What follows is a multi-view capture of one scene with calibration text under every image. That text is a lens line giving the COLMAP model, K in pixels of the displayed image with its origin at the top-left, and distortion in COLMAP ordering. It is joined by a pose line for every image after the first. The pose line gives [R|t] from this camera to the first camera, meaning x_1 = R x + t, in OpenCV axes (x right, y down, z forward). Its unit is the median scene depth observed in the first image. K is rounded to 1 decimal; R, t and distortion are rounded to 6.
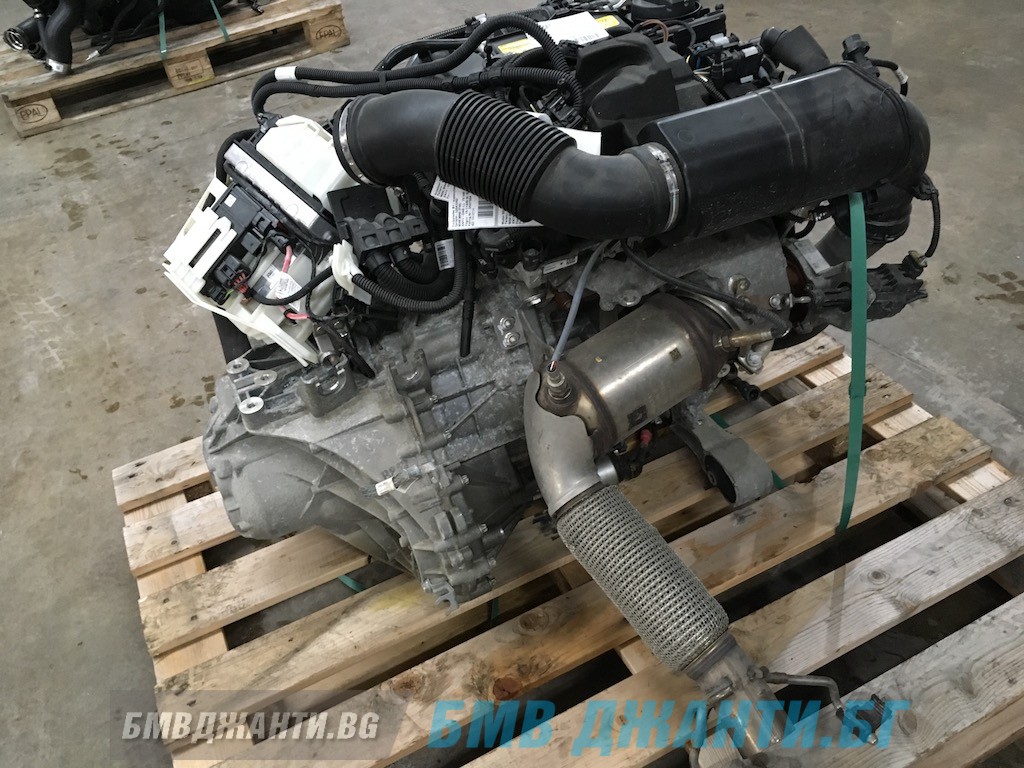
lens RADIAL K [[891.8, 0, 516.2], [0, 891.8, 382.8], [0, 0, 1]] dist [0.050391, -0.072659]
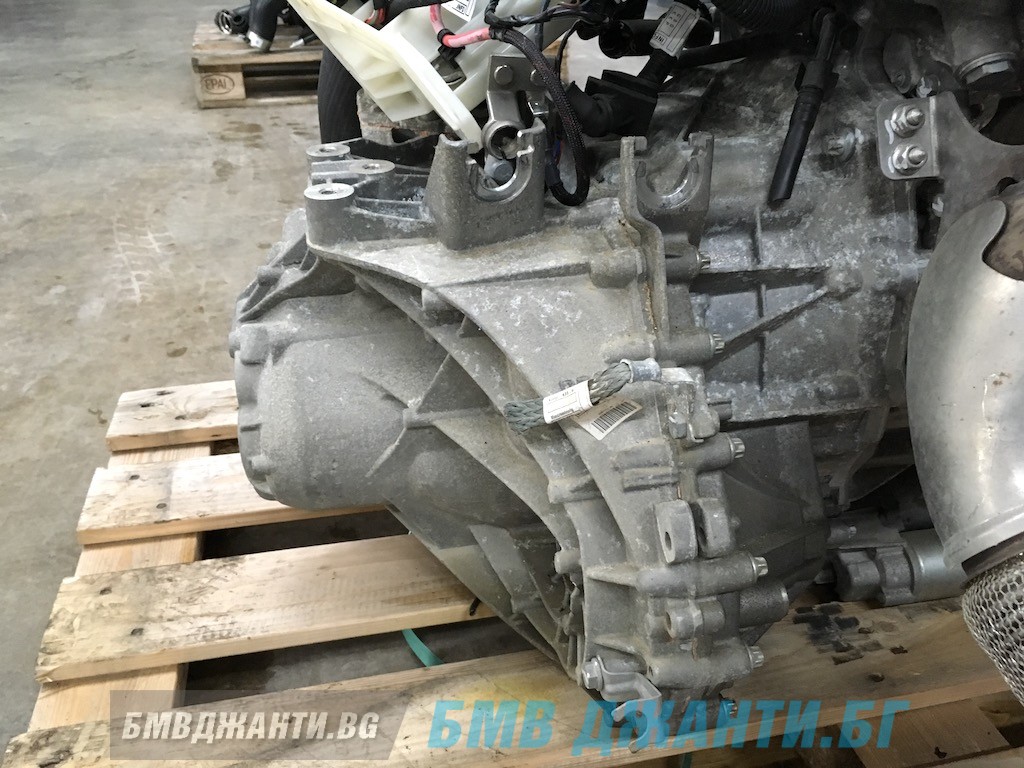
lens RADIAL K [[891.8, 0, 512.2], [0, 891.8, 383.7], [0, 0, 1]] dist [0.050391, -0.072659]
pose [[0.964770, 0.205888, -0.163792, -0.085674], [-0.230688, 0.961334, -0.150398, 0.148630], [0.126494, 0.182885, 0.974963, 0.479176]]
